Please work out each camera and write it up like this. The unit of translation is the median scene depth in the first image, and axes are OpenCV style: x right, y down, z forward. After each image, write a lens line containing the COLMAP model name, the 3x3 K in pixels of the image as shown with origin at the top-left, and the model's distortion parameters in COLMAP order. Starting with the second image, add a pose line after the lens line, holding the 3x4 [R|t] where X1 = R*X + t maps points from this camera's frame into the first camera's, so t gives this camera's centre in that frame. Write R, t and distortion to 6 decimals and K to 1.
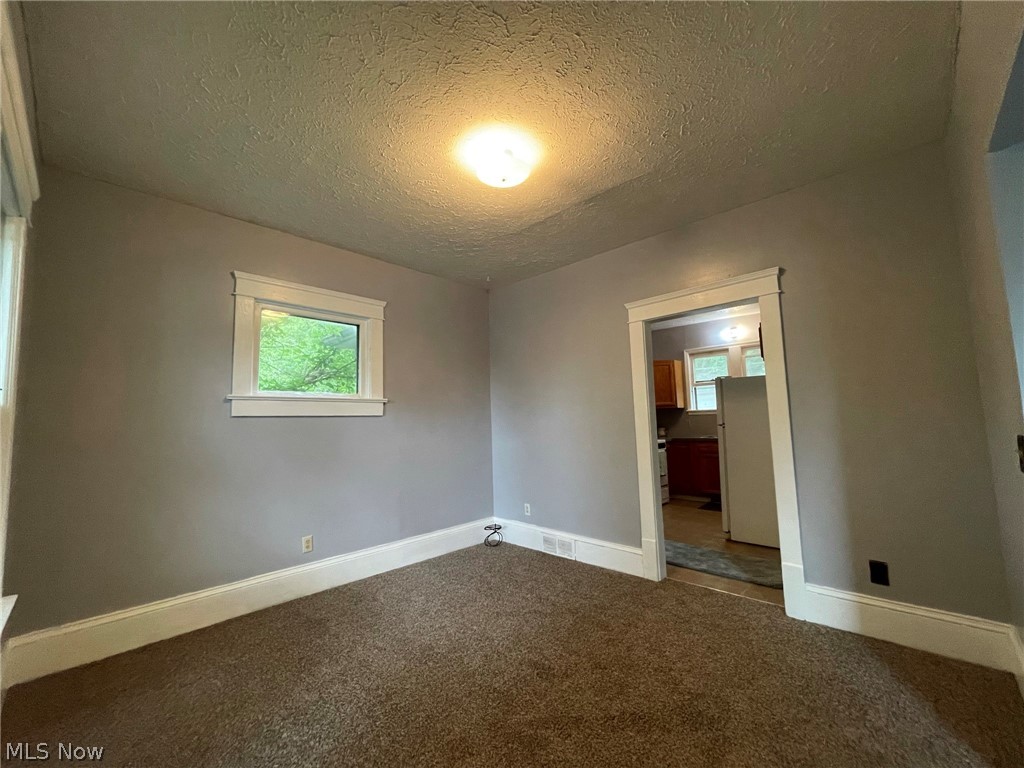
lens RADIAL K [[414.4, 0, 513.2], [0, 414.4, 385.1], [0, 0, 1]] dist [-0.002939, -0.000218]
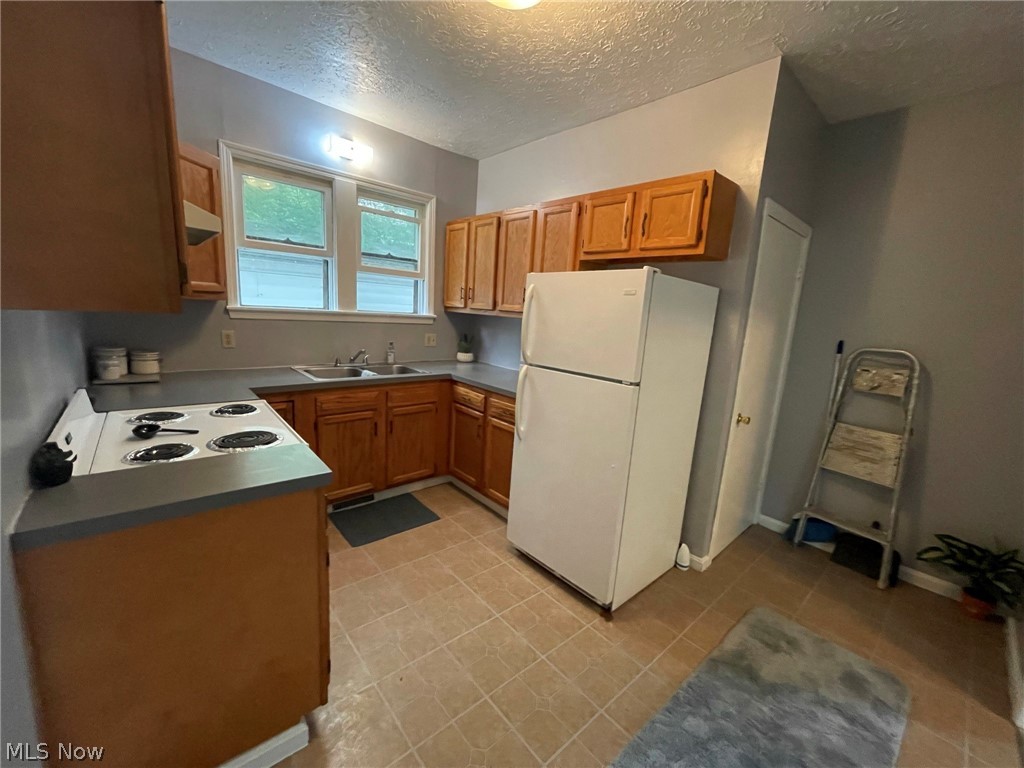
lens RADIAL K [[414.4, 0, 512.8], [0, 414.4, 384.1], [0, 0, 1]] dist [-0.002939, -0.000218]
pose [[0.082110, -0.141840, 0.986478, 0.047240], [-0.153042, 0.976286, 0.153113, 0.032242], [-0.984803, -0.163545, 0.058455, 0.717429]]
